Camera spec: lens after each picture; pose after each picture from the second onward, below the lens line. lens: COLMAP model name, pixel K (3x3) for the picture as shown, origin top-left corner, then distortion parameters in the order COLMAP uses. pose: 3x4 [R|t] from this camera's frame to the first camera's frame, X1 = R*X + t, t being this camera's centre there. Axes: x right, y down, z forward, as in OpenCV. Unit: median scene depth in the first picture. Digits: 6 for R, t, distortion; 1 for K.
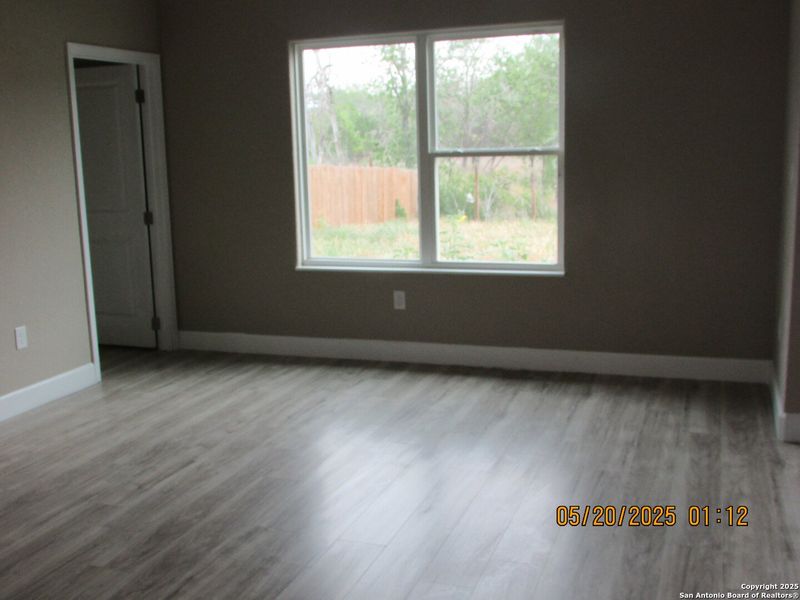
lens RADIAL K [[888.9, 0, 393.3], [0, 888.9, 298.7], [0, 0, 1]] dist [-0.050849, 0.000000]
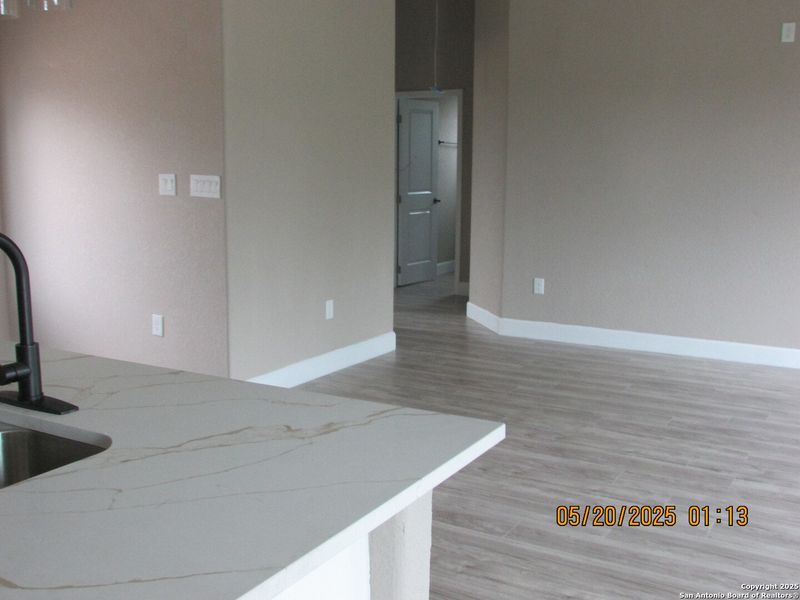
lens RADIAL K [[888.9, 0, 396.3], [0, 888.9, 306.7], [0, 0, 1]] dist [-0.050849, 0.000000]
pose [[-0.163593, 0.203440, -0.965324, 0.691589], [-0.182618, 0.955350, 0.232286, -0.091271], [0.969478, 0.214286, -0.119136, 0.381565]]
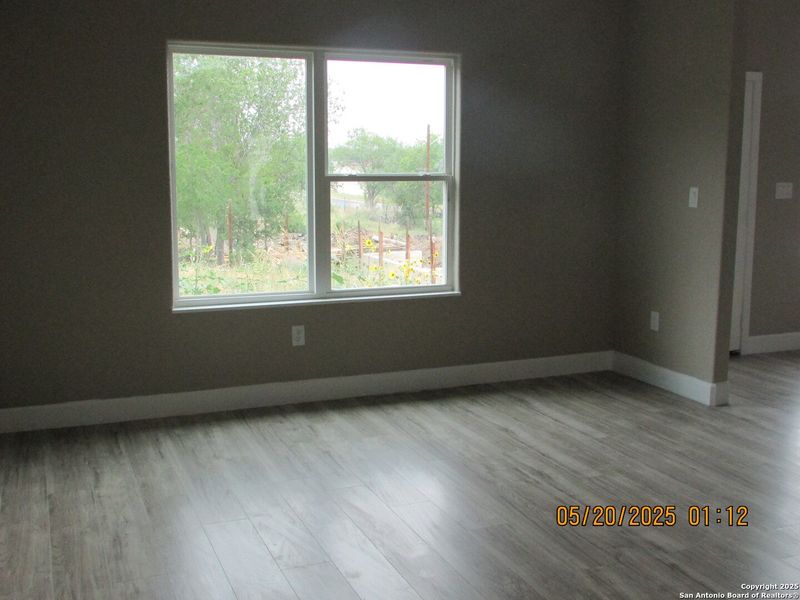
lens RADIAL K [[888.9, 0, 394.6], [0, 888.9, 291.6], [0, 0, 1]] dist [-0.050849, 0.000000]
pose [[0.736990, -0.065466, 0.672726, -0.563033], [0.096516, 0.995292, -0.008880, -0.027151], [-0.668977, 0.071473, 0.739839, 0.266392]]
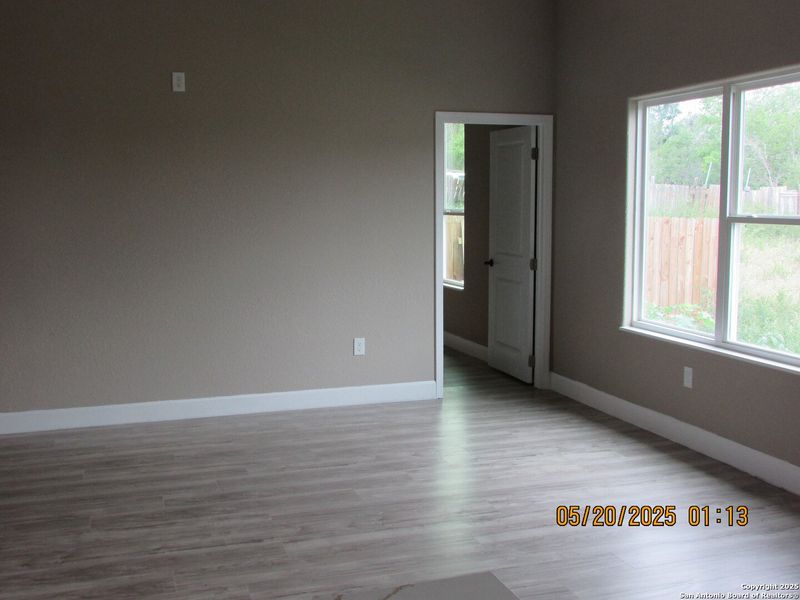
lens RADIAL K [[888.9, 0, 394.5], [0, 888.9, 300.1], [0, 0, 1]] dist [-0.050849, 0.000000]
pose [[0.613935, 0.114254, -0.781044, 0.543908], [-0.150478, 0.988264, 0.026285, -0.057422], [0.774881, 0.101392, 0.623922, 0.212761]]
